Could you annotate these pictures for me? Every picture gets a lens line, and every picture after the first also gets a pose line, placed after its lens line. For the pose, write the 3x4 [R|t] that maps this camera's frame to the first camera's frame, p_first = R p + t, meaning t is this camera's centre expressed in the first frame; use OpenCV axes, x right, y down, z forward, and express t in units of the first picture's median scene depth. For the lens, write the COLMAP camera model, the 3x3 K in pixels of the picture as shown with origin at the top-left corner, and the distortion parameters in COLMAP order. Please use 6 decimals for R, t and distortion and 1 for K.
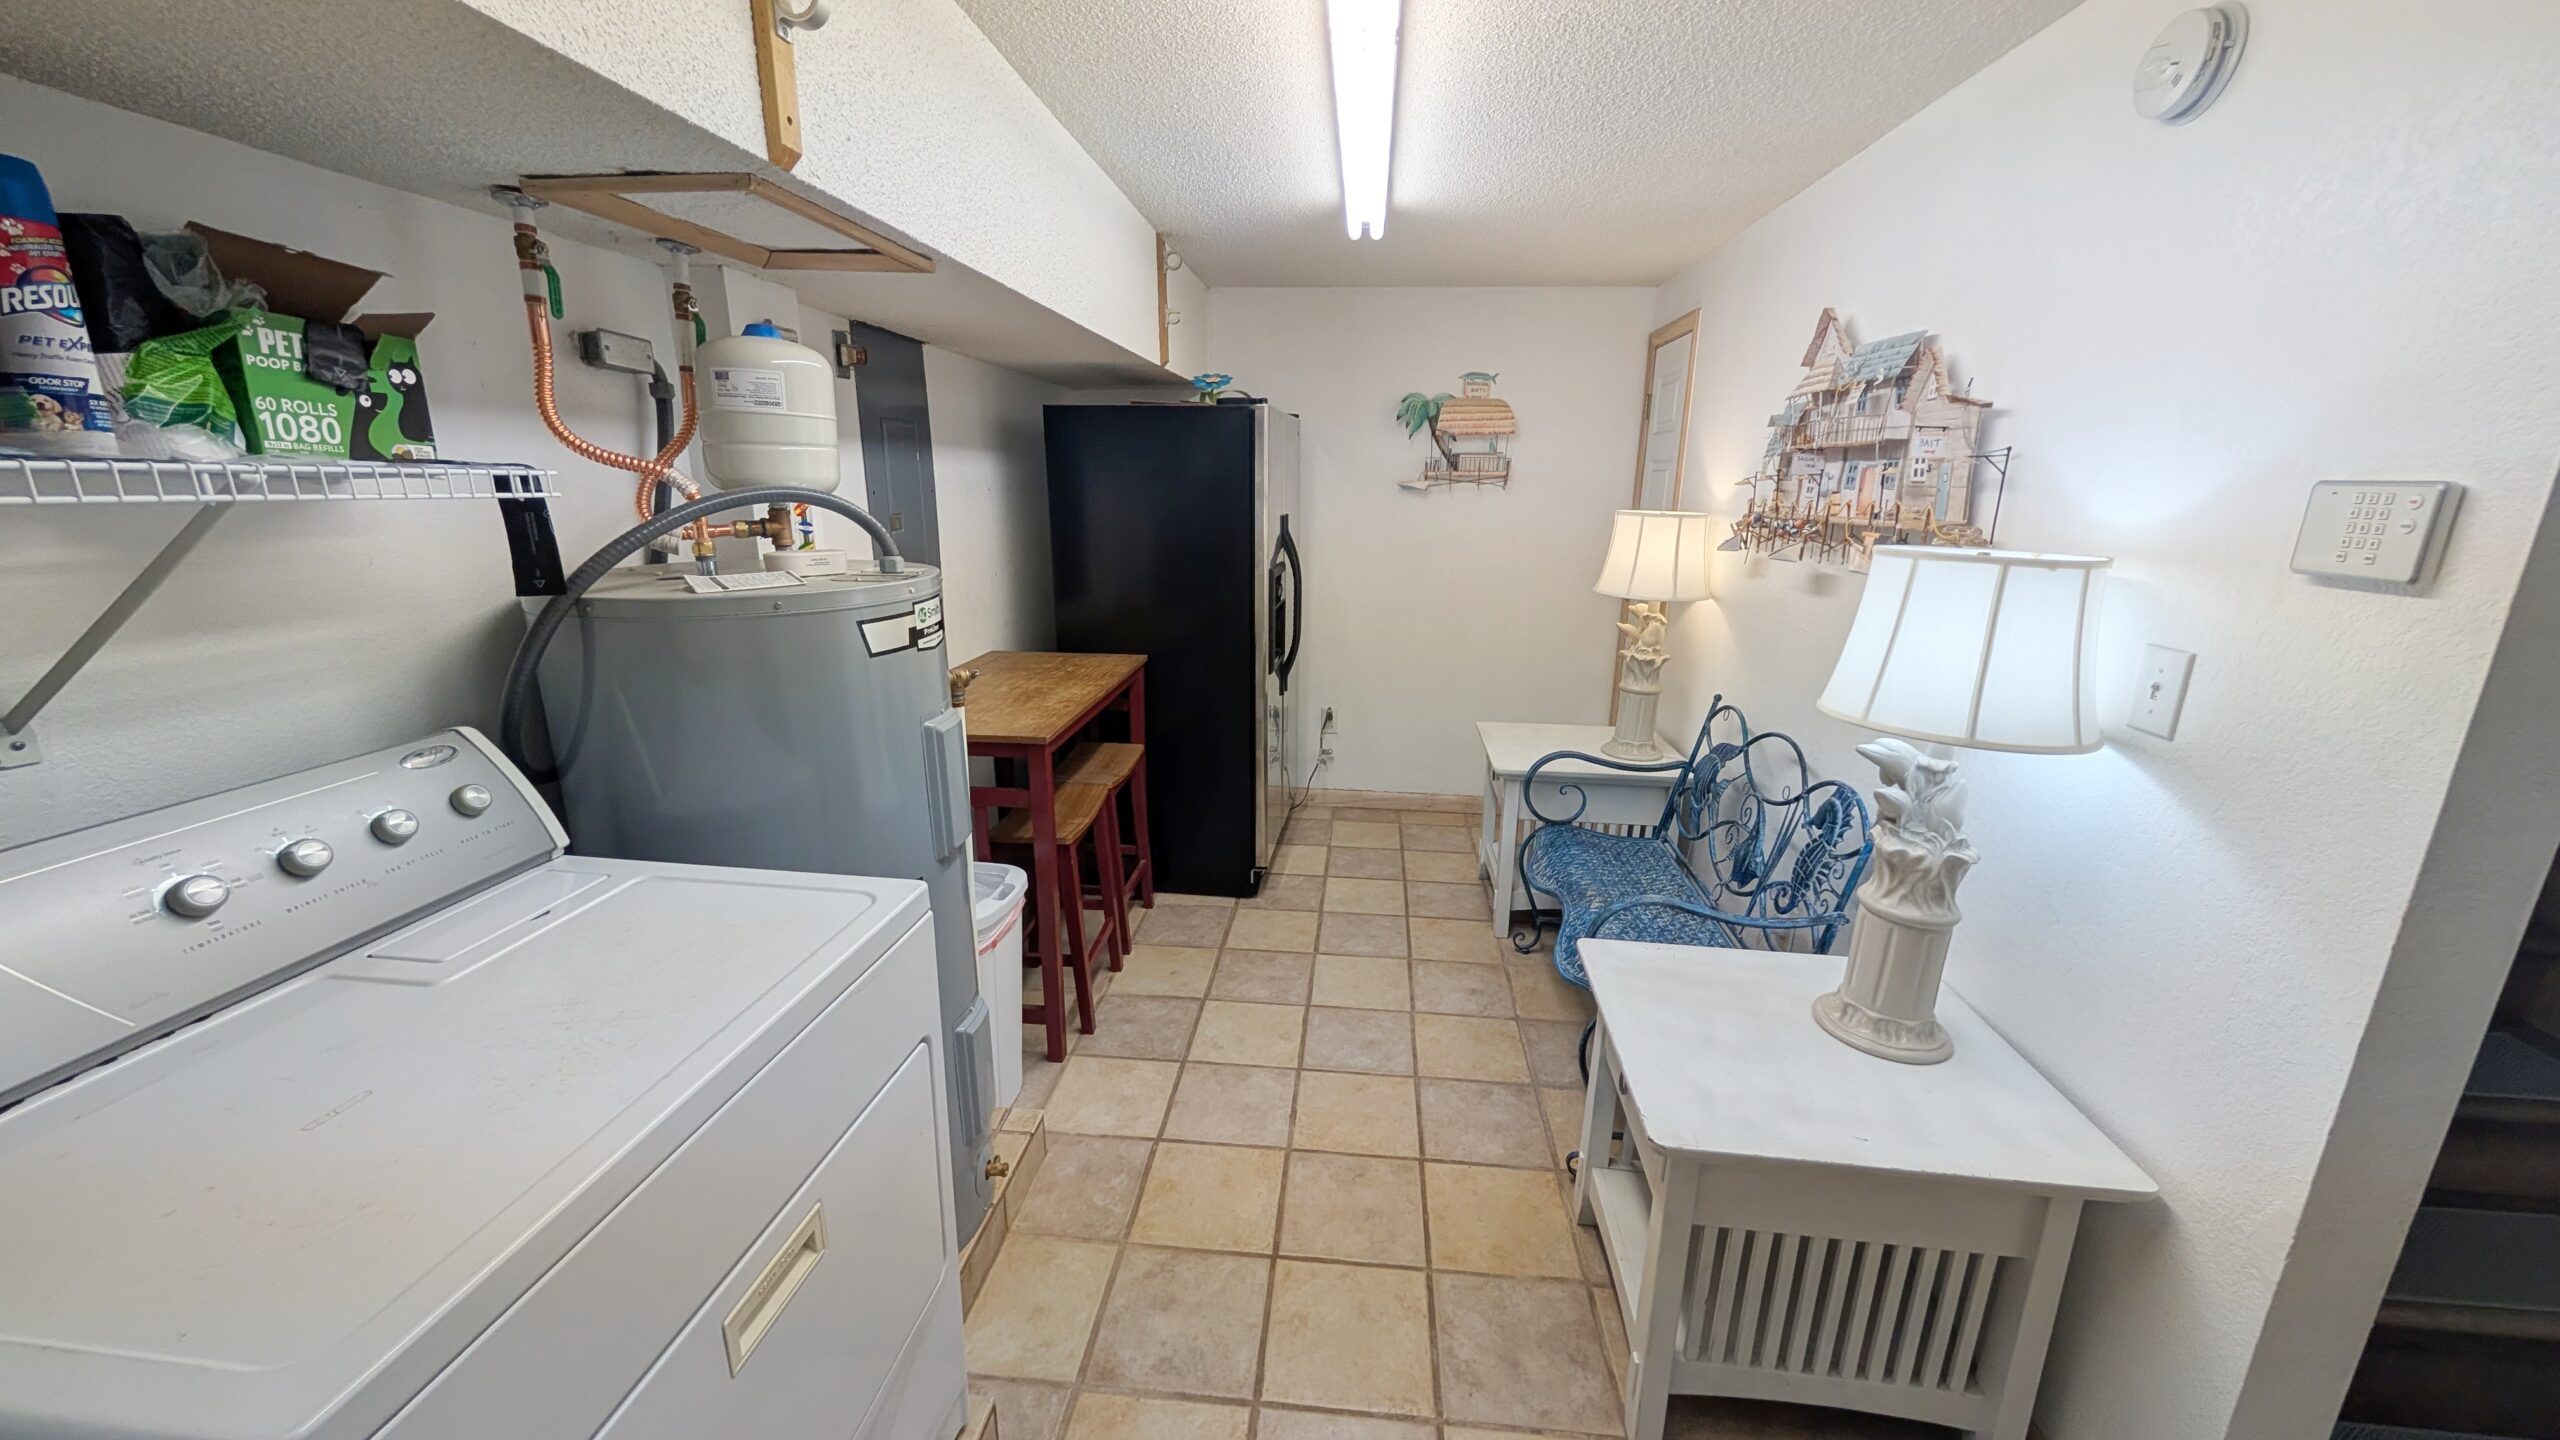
lens RADIAL K [[931.7, 0, 1281.9], [0, 931.7, 723.4], [0, 0, 1]] dist [-0.000932, 0.000401]
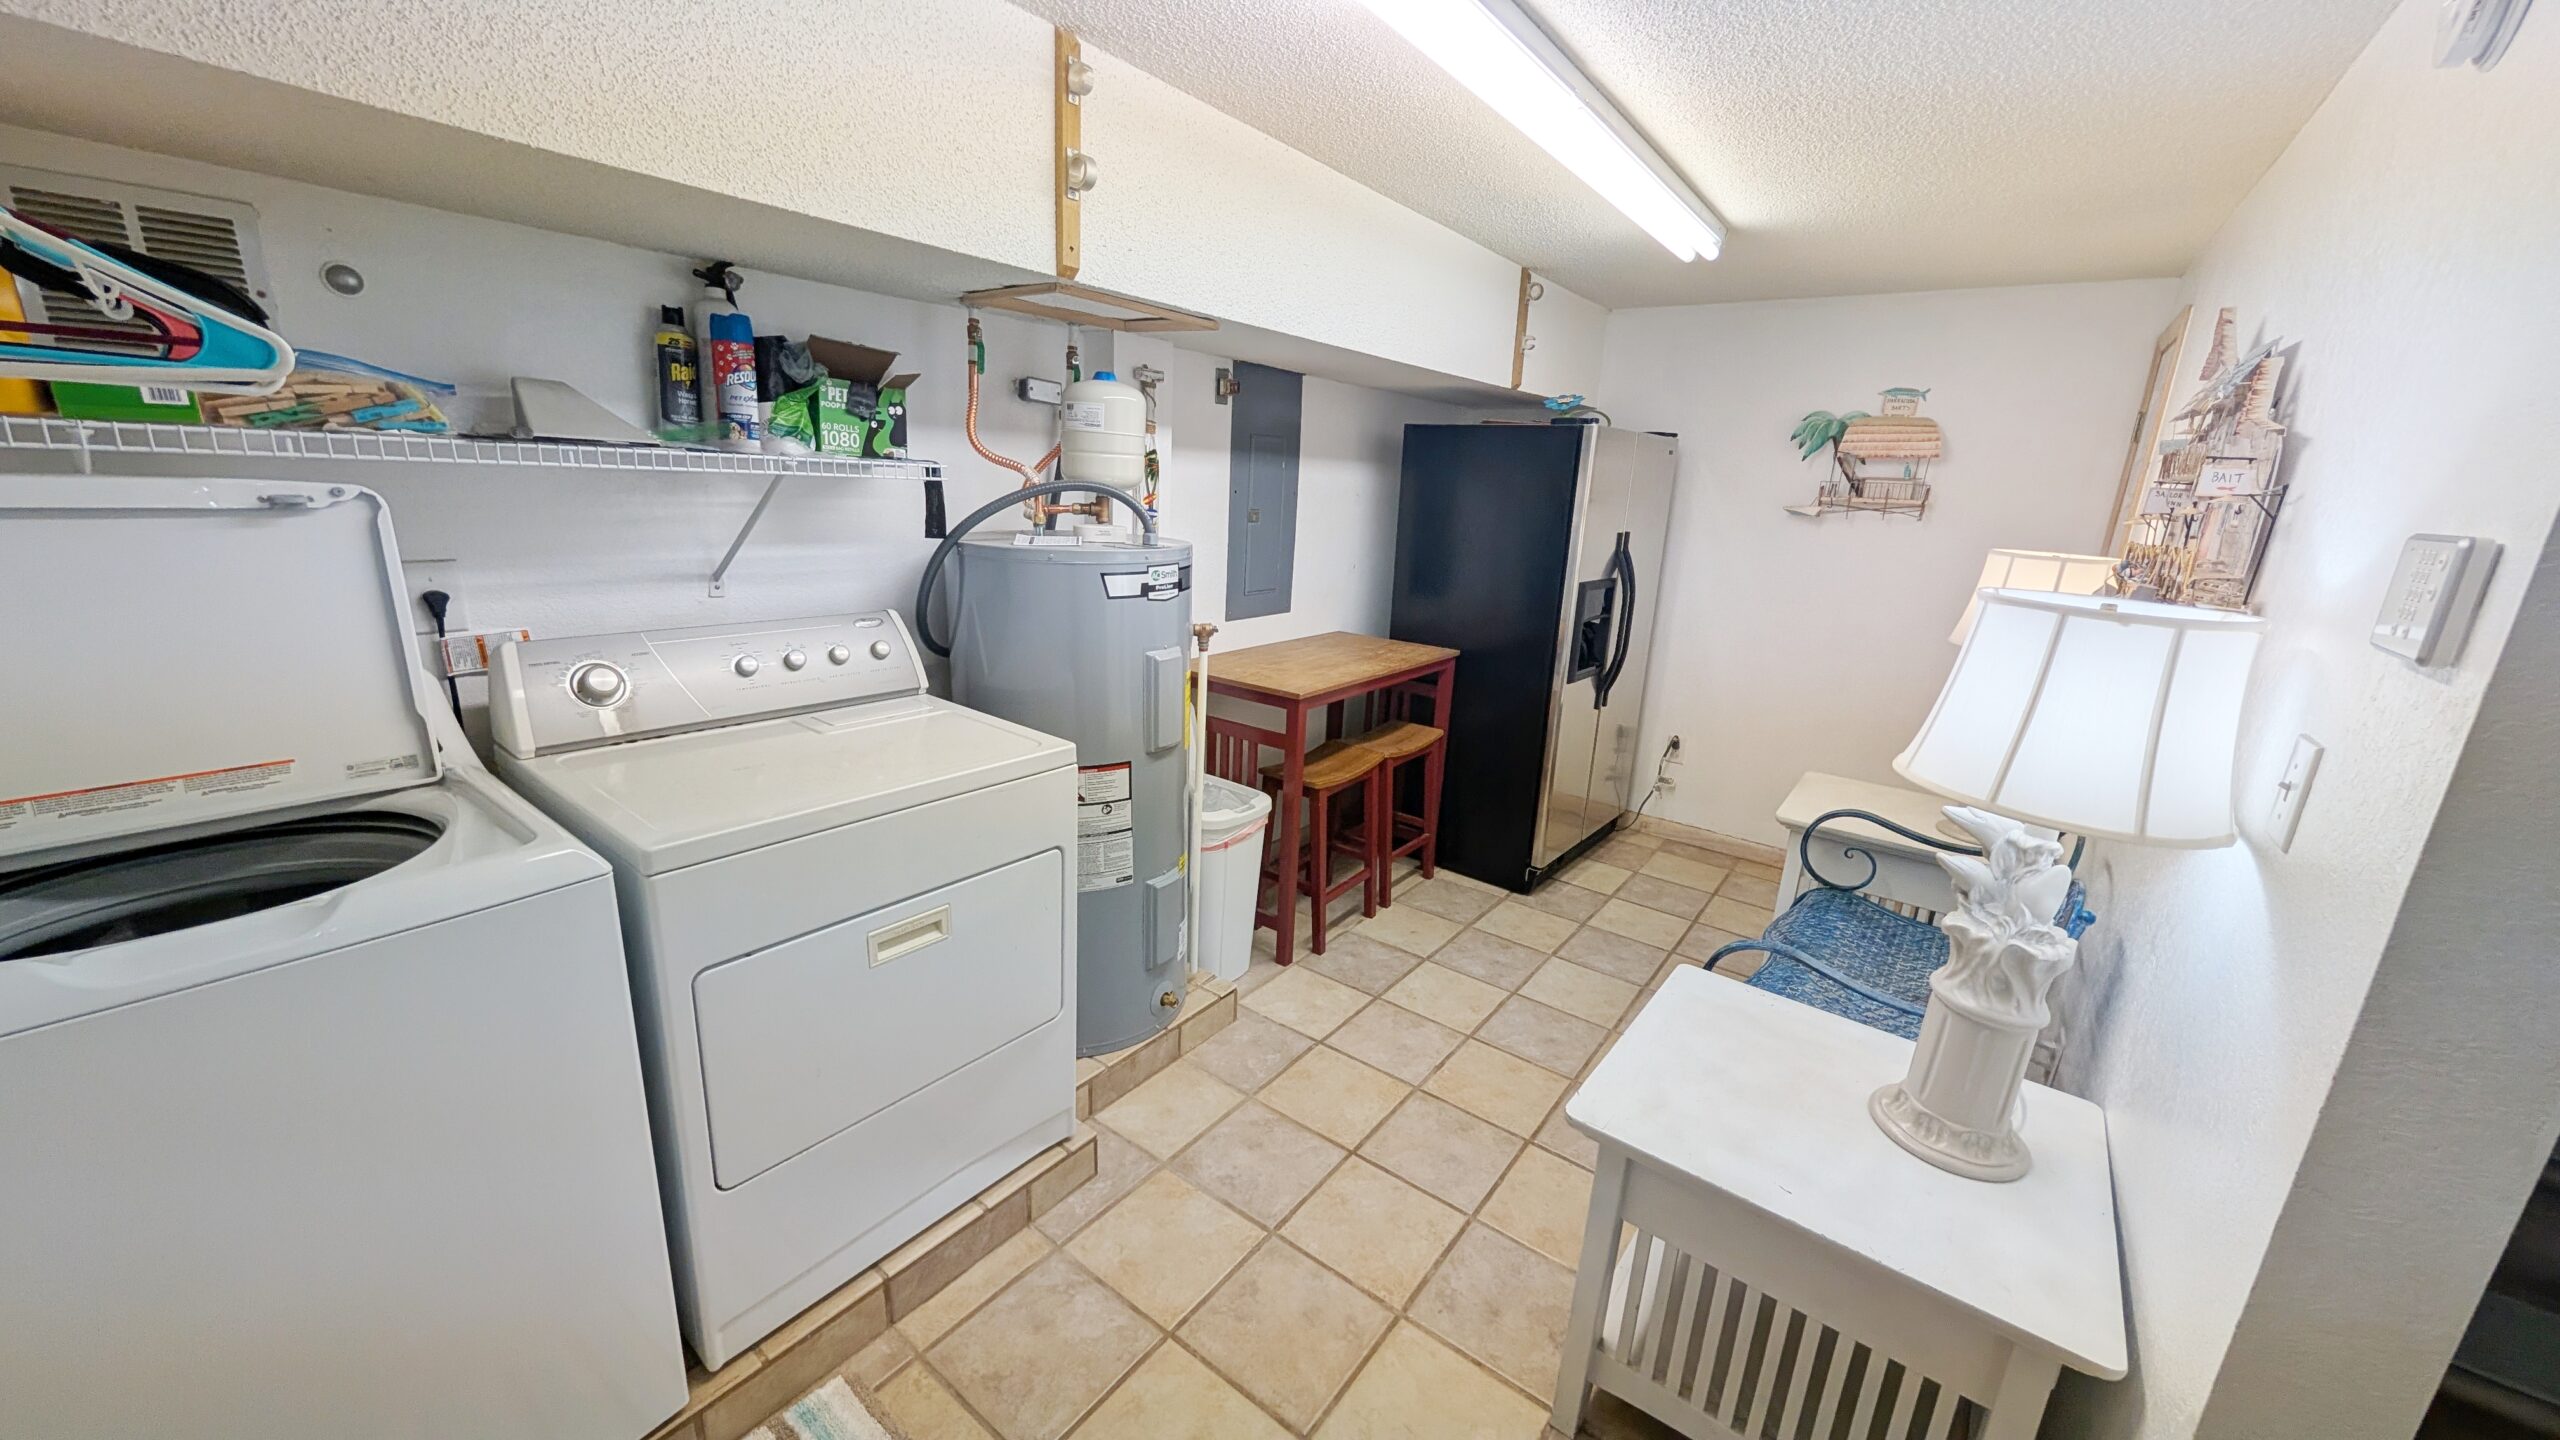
lens RADIAL K [[931.7, 0, 1283.3], [0, 931.7, 722.5], [0, 0, 1]] dist [-0.000932, 0.000401]
pose [[0.851271, 0.163093, -0.498737, 0.462179], [-0.170461, 0.984873, 0.031113, 0.022664], [0.496266, 0.058530, 0.866195, -0.095624]]
